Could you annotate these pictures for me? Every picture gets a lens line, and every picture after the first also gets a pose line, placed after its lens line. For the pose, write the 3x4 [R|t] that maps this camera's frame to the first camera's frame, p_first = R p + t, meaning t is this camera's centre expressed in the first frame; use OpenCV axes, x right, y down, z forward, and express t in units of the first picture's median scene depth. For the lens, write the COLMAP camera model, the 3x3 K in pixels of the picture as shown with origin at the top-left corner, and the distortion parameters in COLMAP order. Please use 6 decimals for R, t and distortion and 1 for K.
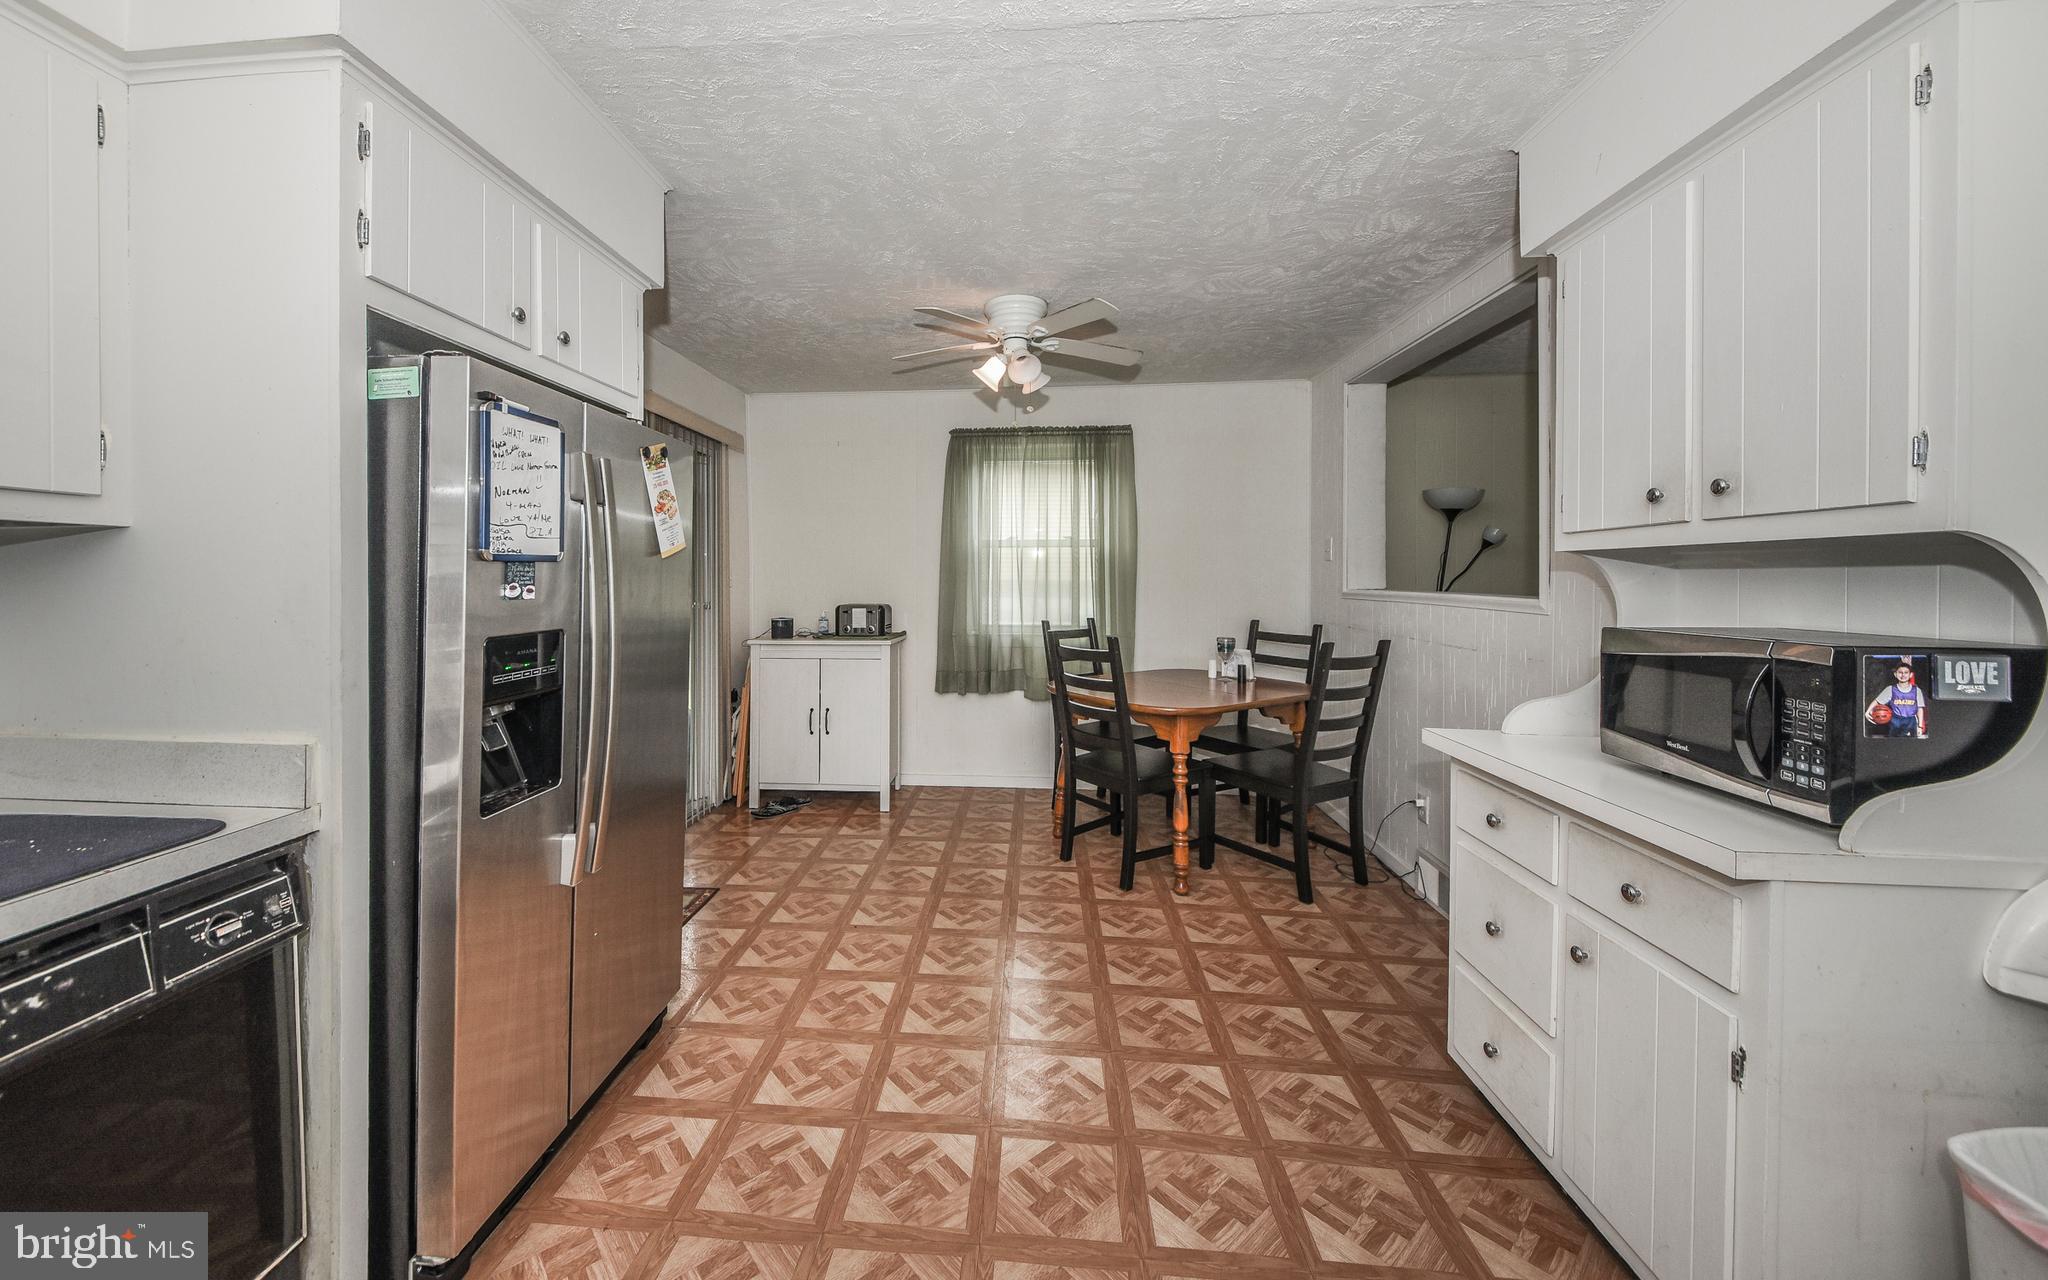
lens RADIAL K [[755.7, 0, 960.0], [0, 755.7, 578.2], [0, 0, 1]] dist [-0.013140, -0.002257]
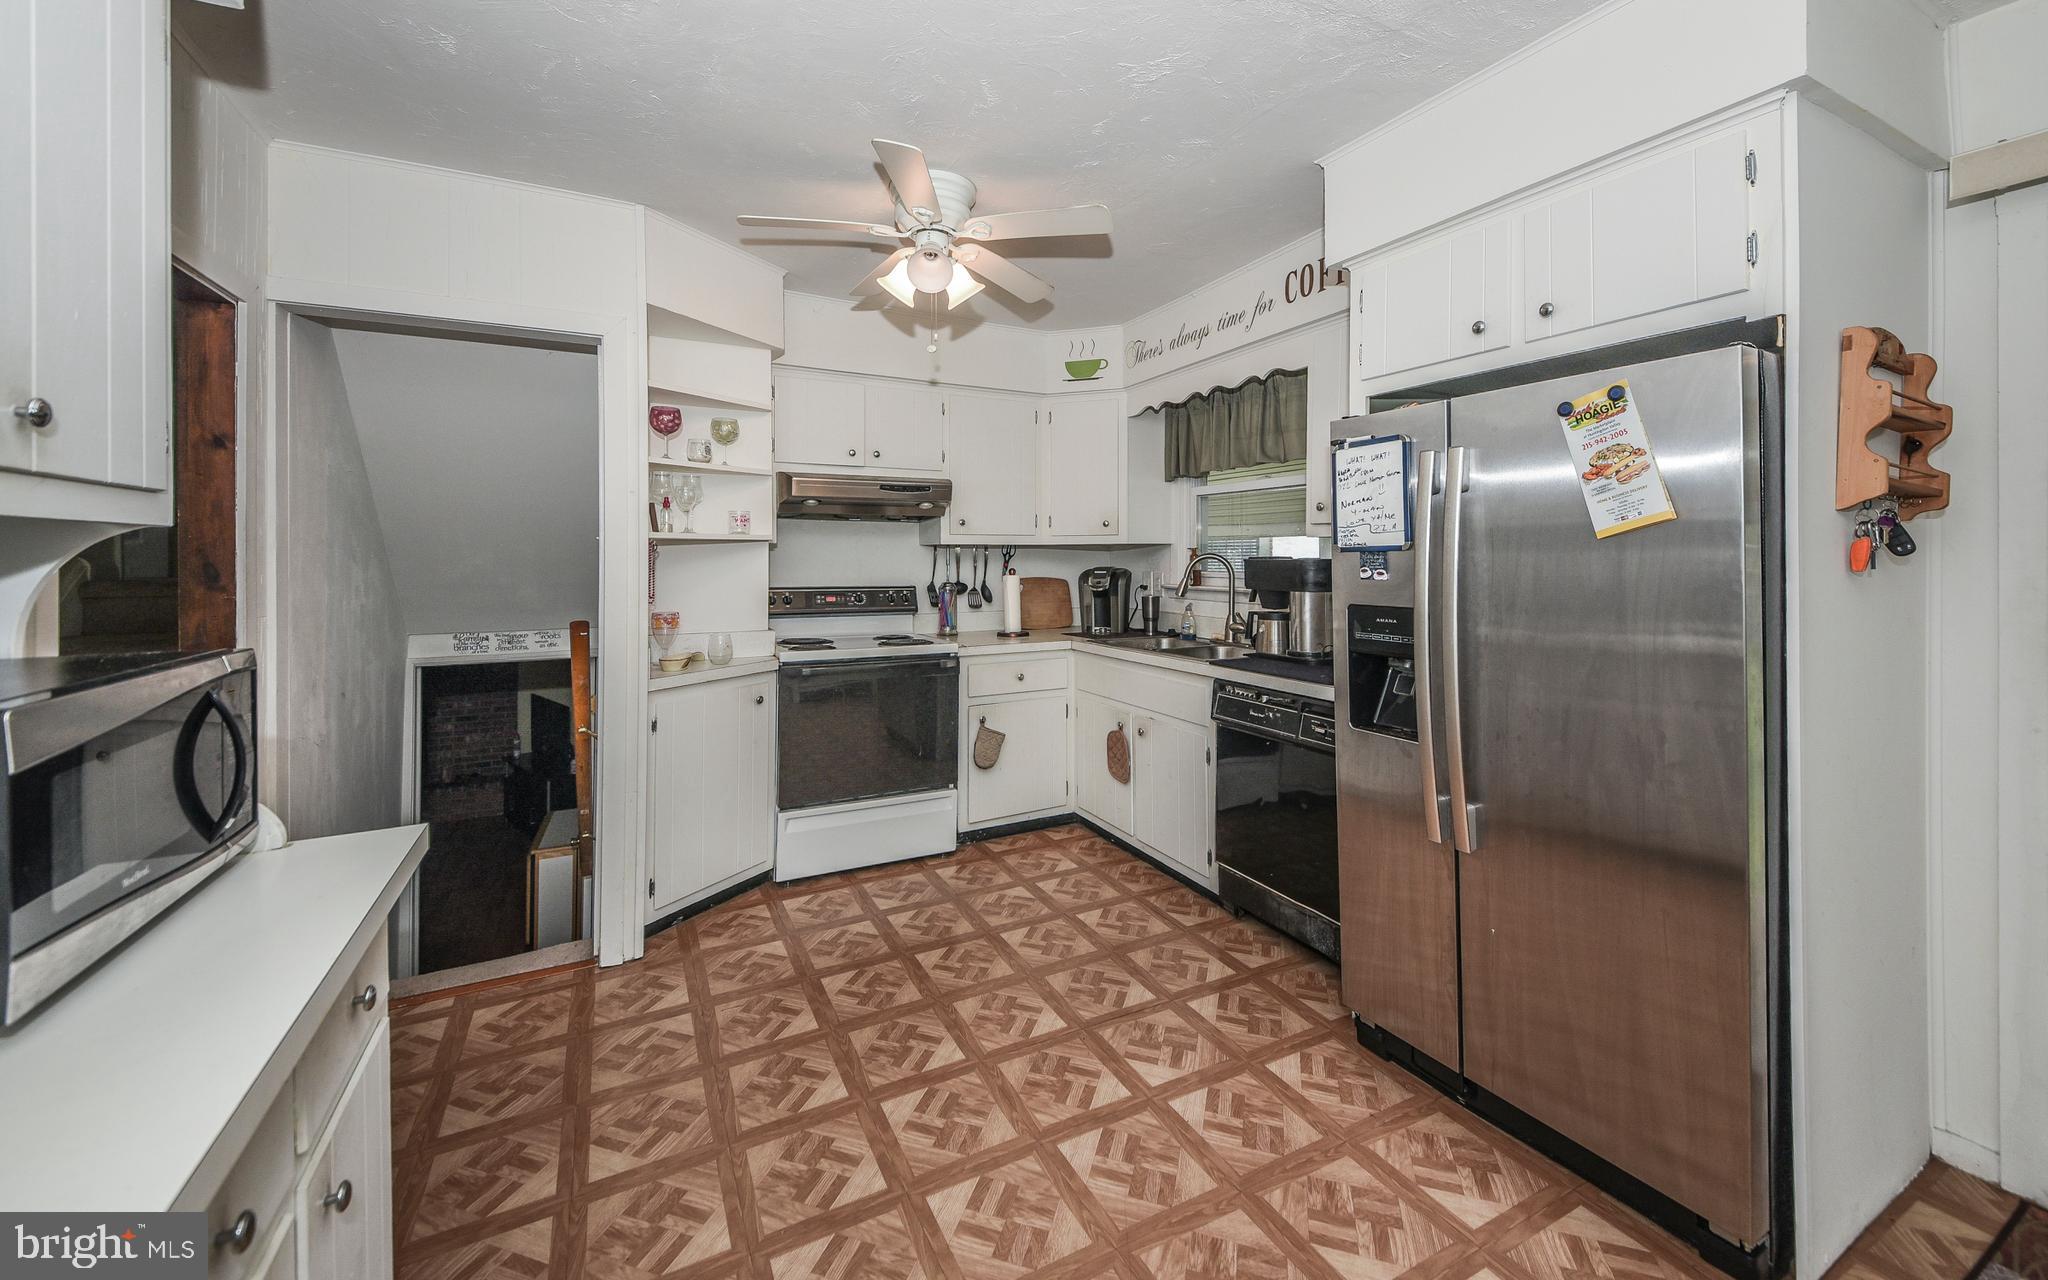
lens RADIAL K [[784.2, 0, 1031.7], [0, 784.2, 555.7], [0, 0, 1]] dist [0.000102, -0.000170]
pose [[-0.835909, 0.002351, -0.548862, 0.394437], [0.004434, 0.999987, -0.002469, -0.007841], [0.548849, -0.004497, -0.835909, 1.048467]]
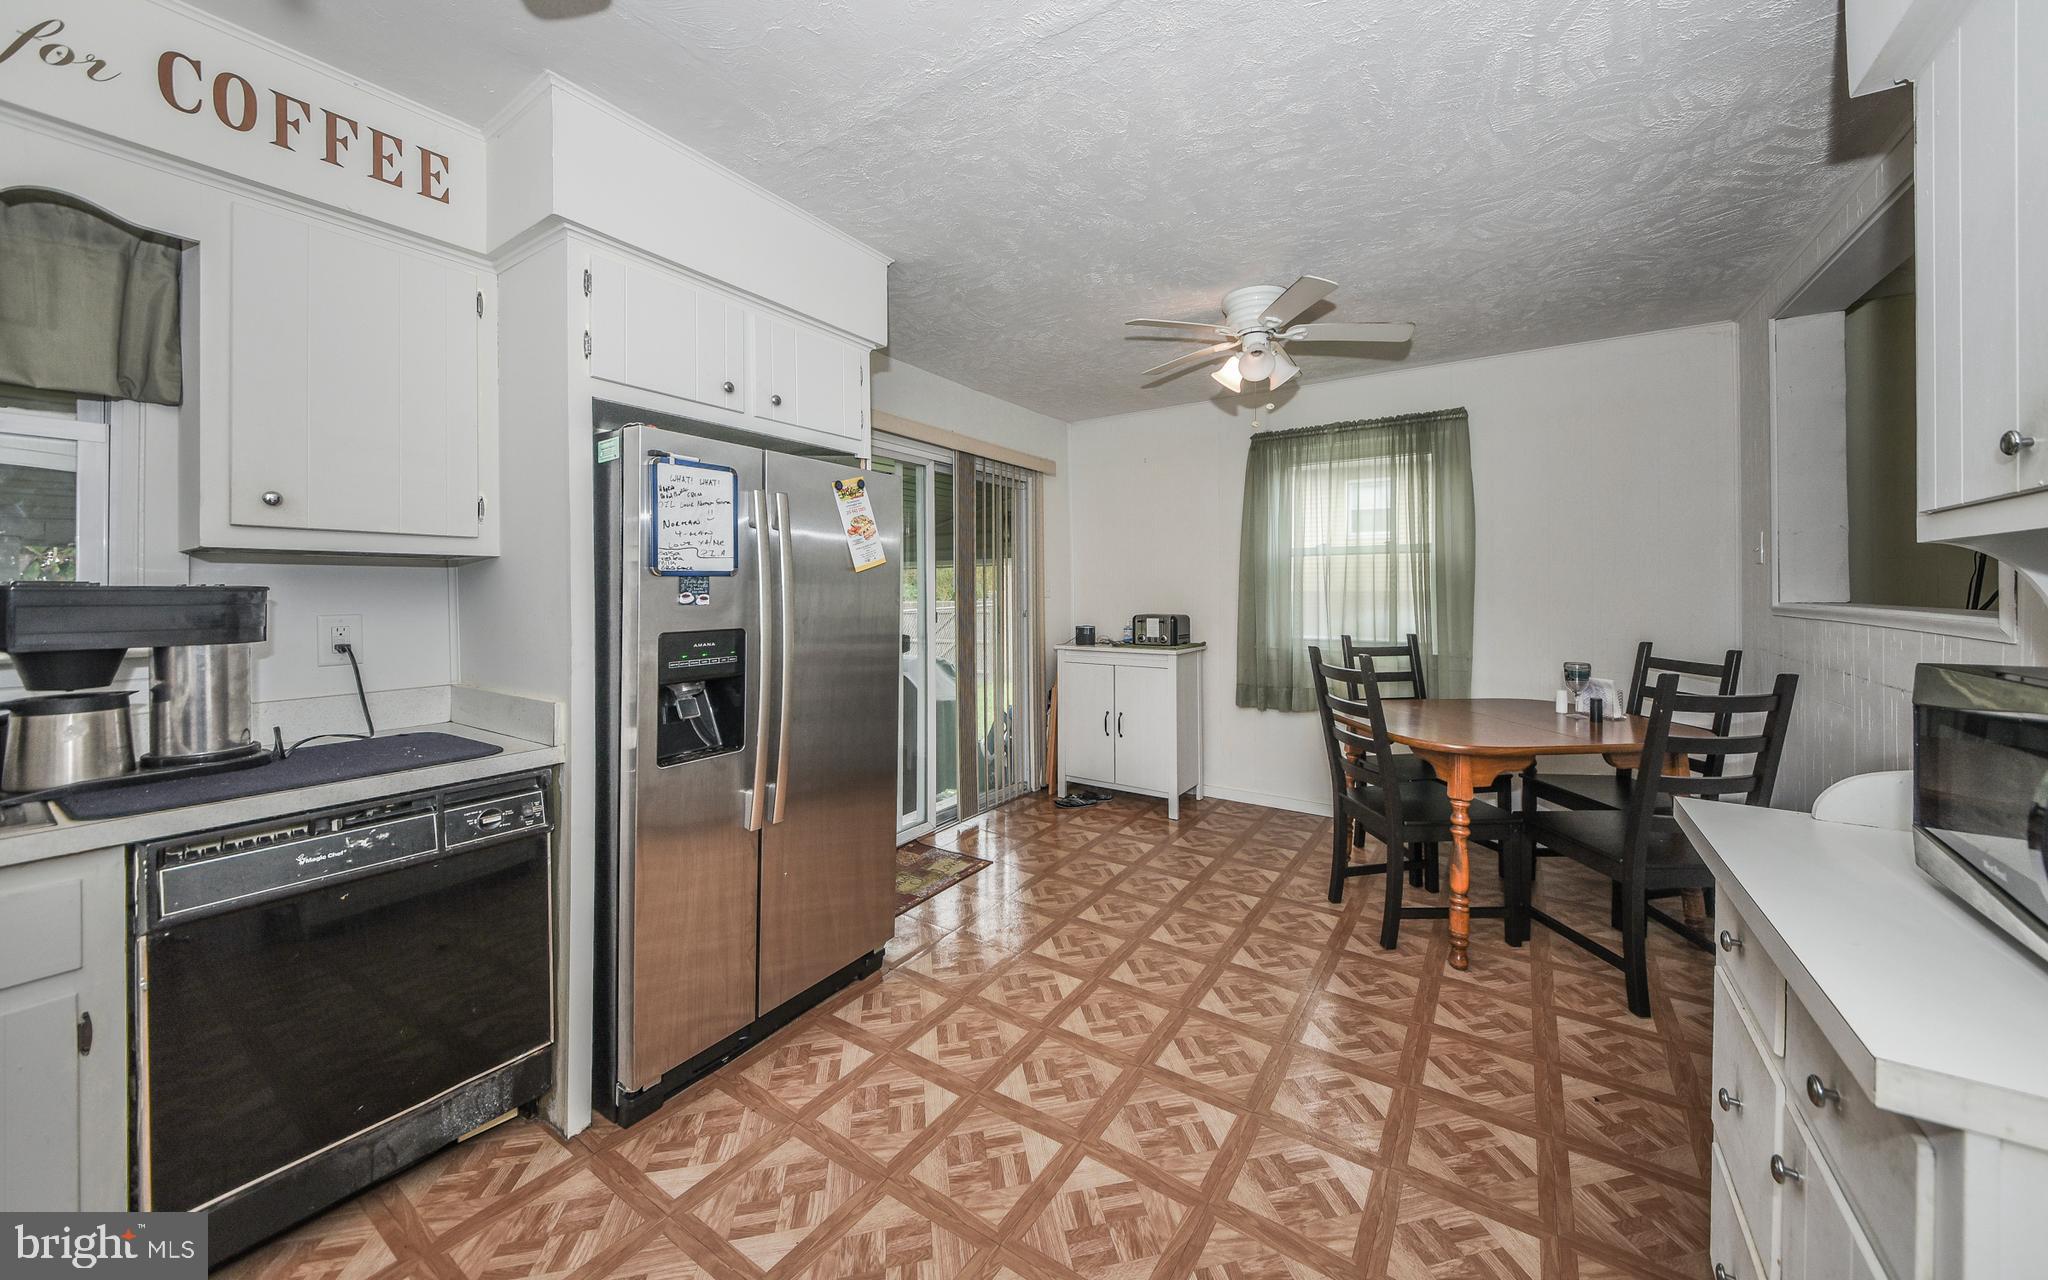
lens RADIAL K [[720.6, 0, 1032.0], [0, 720.6, 590.4], [0, 0, 1]] dist [-0.009461, -0.002581]
pose [[0.885683, -0.000570, -0.464291, 0.297238], [0.001426, 0.999998, 0.001492, 0.000643], [0.464289, -0.001984, 0.885681, 0.093186]]
